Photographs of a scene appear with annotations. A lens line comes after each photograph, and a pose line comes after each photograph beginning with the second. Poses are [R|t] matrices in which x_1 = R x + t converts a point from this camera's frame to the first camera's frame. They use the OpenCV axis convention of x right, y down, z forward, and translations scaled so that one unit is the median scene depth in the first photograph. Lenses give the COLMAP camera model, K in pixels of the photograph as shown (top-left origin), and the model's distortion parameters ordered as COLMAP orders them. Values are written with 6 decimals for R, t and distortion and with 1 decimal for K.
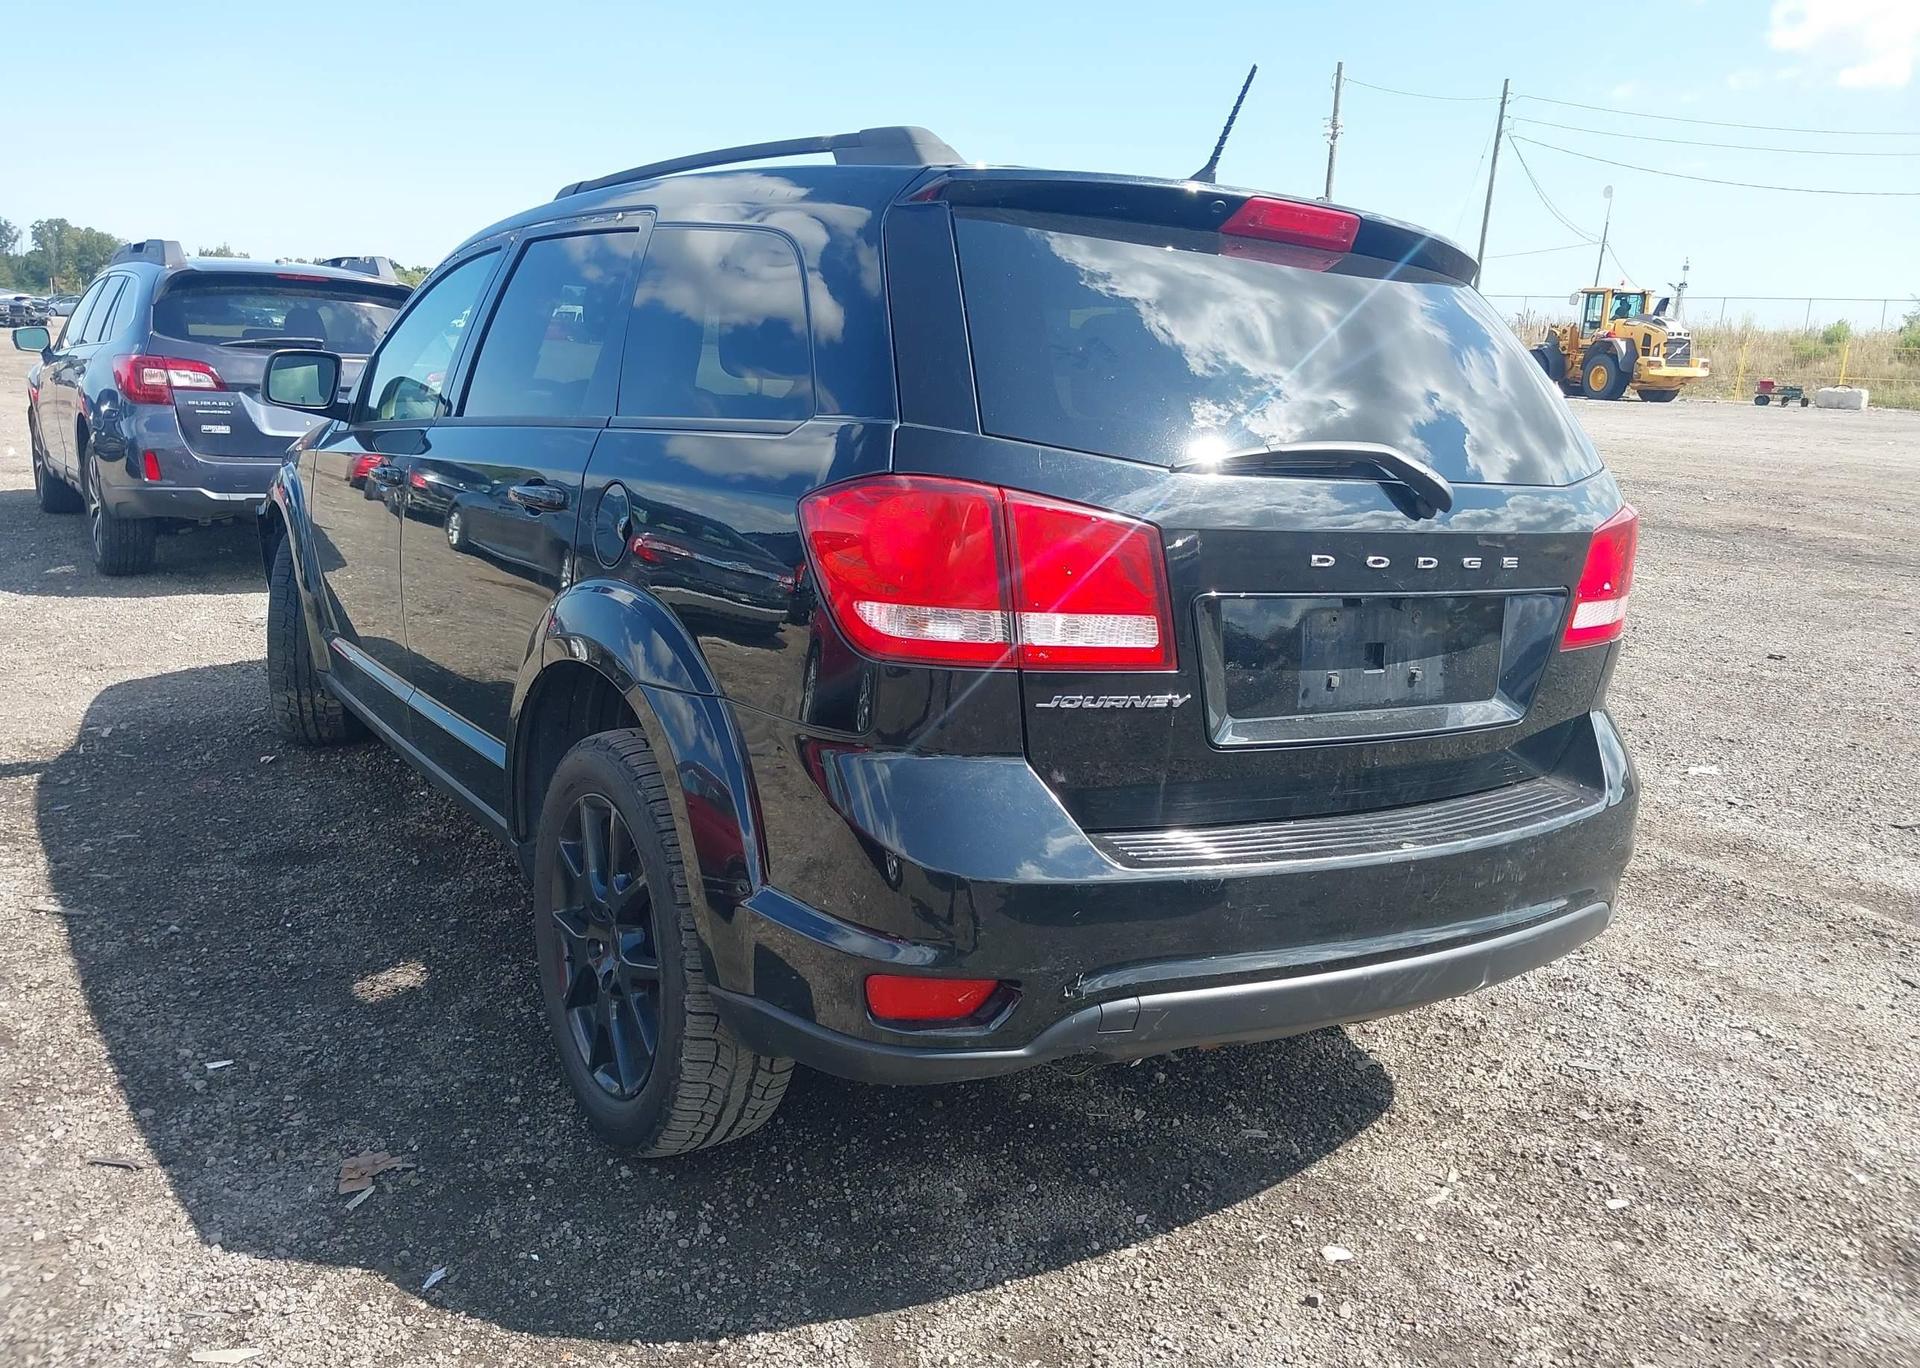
lens RADIAL K [[1492.7, 0, 989.4], [0, 1492.7, 787.9], [0, 0, 1]] dist [0.005600, 0.004104]
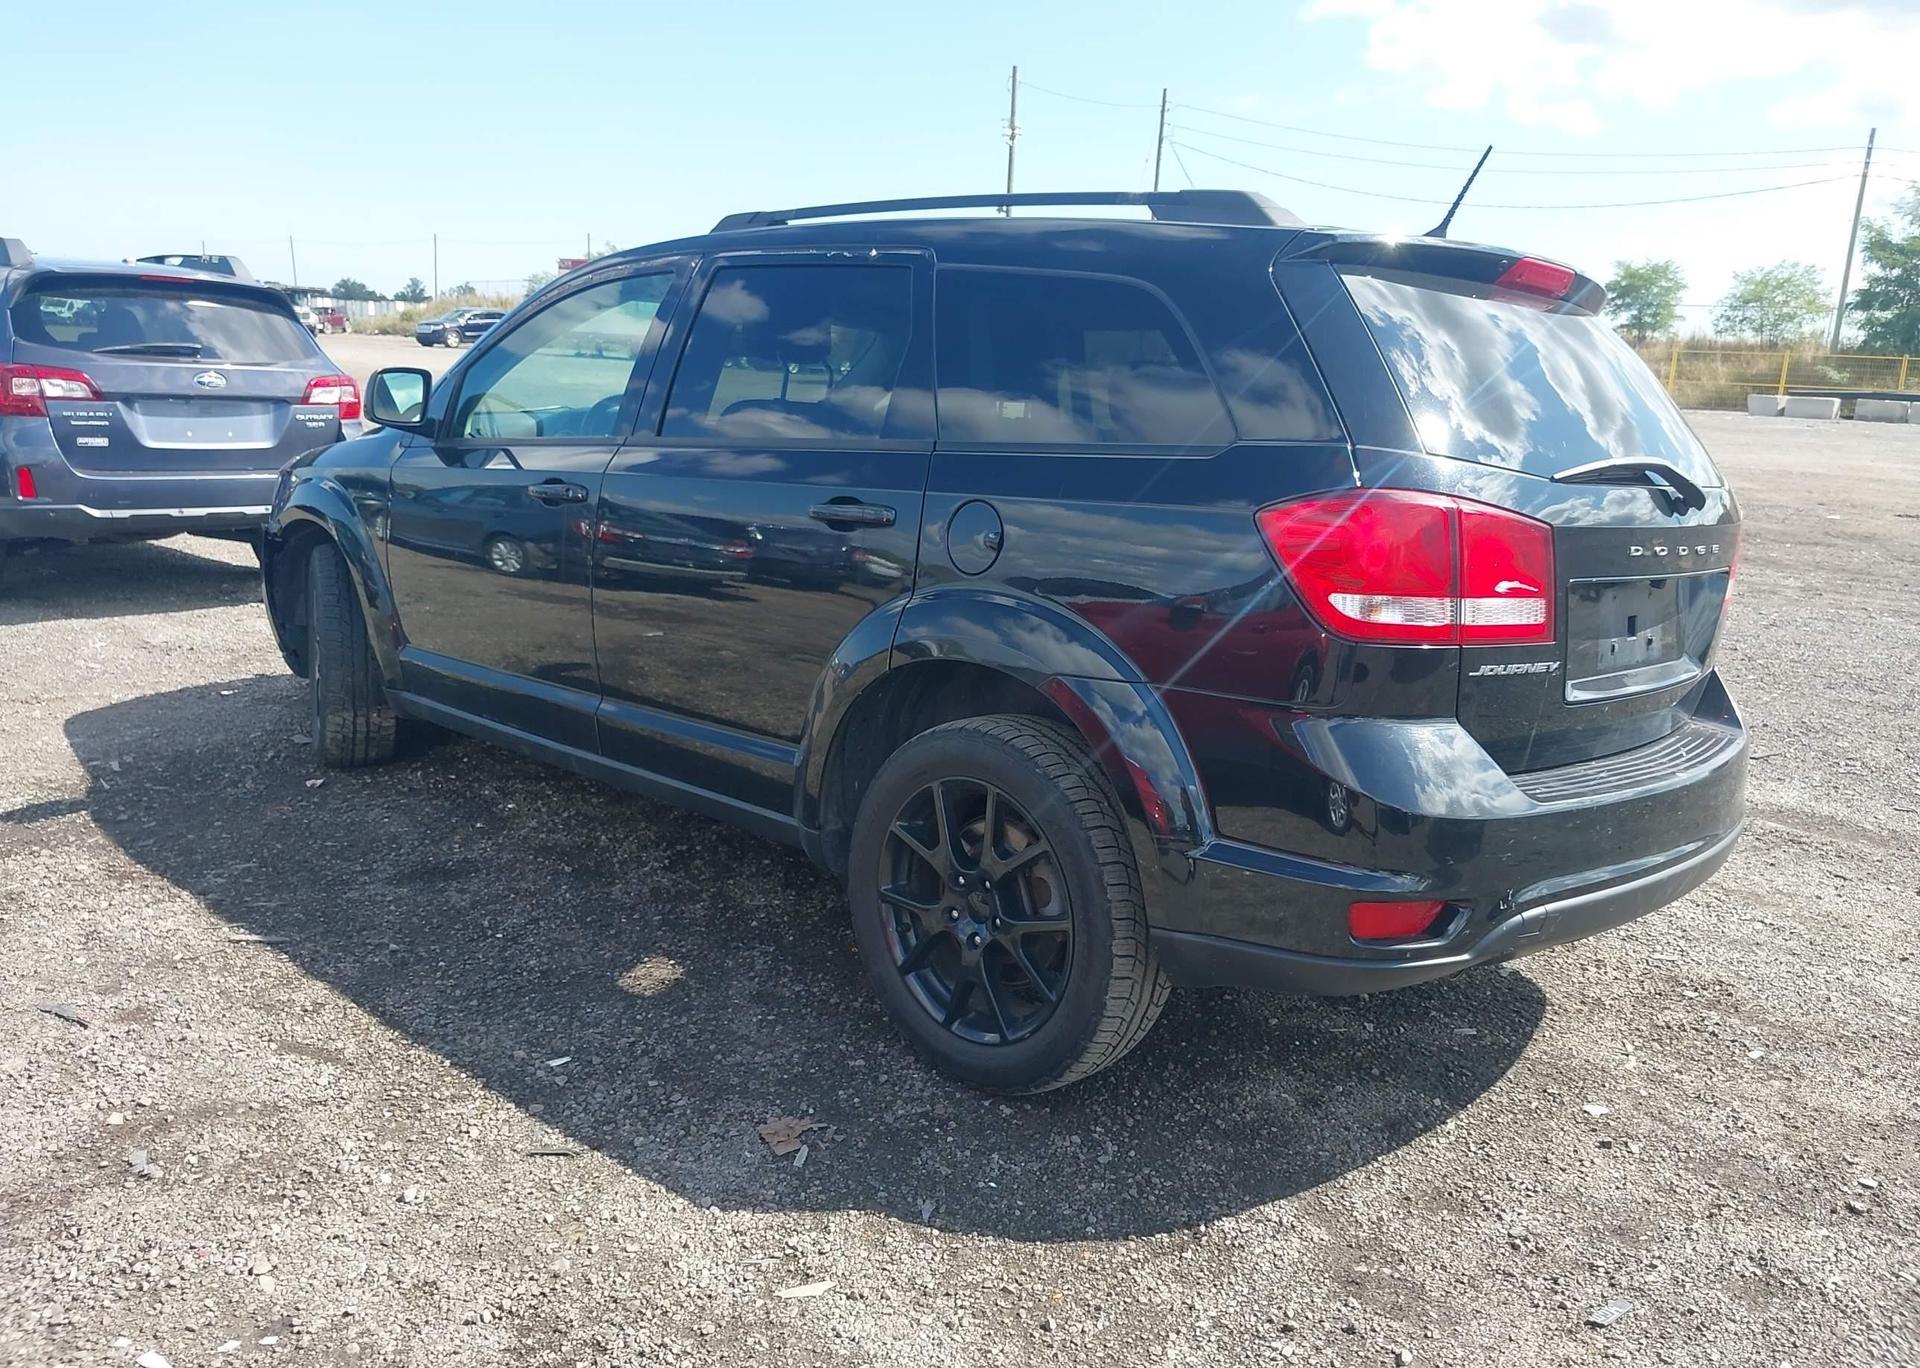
lens RADIAL K [[1495.8, 0, 1007.4], [0, 1495.8, 799.7], [0, 0, 1]] dist [-0.001197, -0.002635]
pose [[0.974063, -0.062777, 0.217397, -0.457723], [0.060277, 0.998017, 0.018117, 0.002351], [-0.218103, -0.004543, 0.975915, -0.094666]]
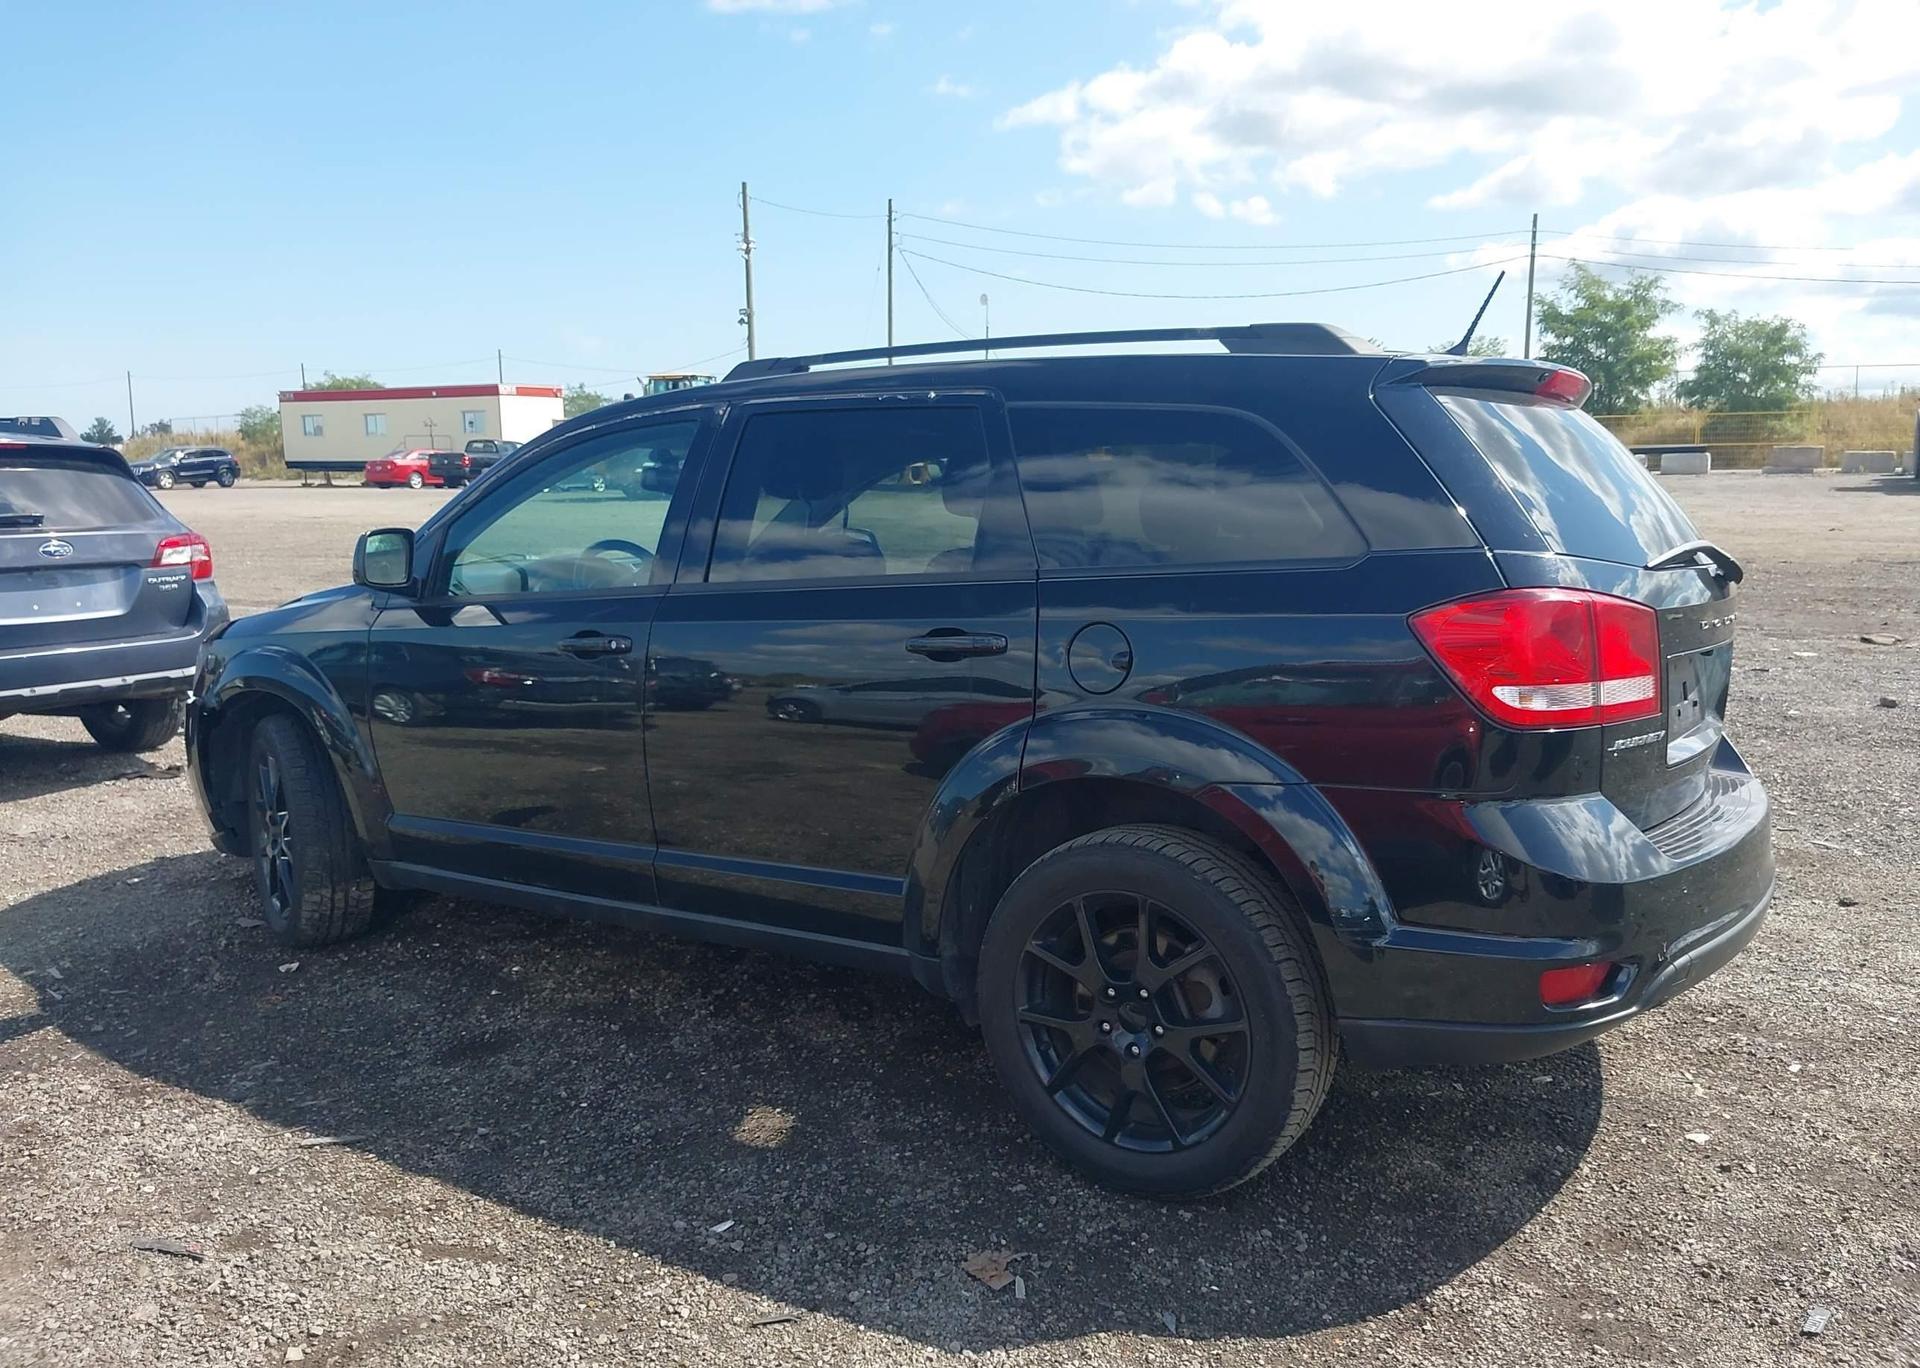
lens RADIAL K [[1506.1, 0, 1016.2], [0, 1506.1, 785.3], [0, 0, 1]] dist [-0.006540, 0.001787]
pose [[0.917423, -0.135716, 0.374053, -0.725109], [0.160395, 0.986414, -0.035496, -0.045270], [-0.364154, 0.092561, 0.926728, -0.048556]]
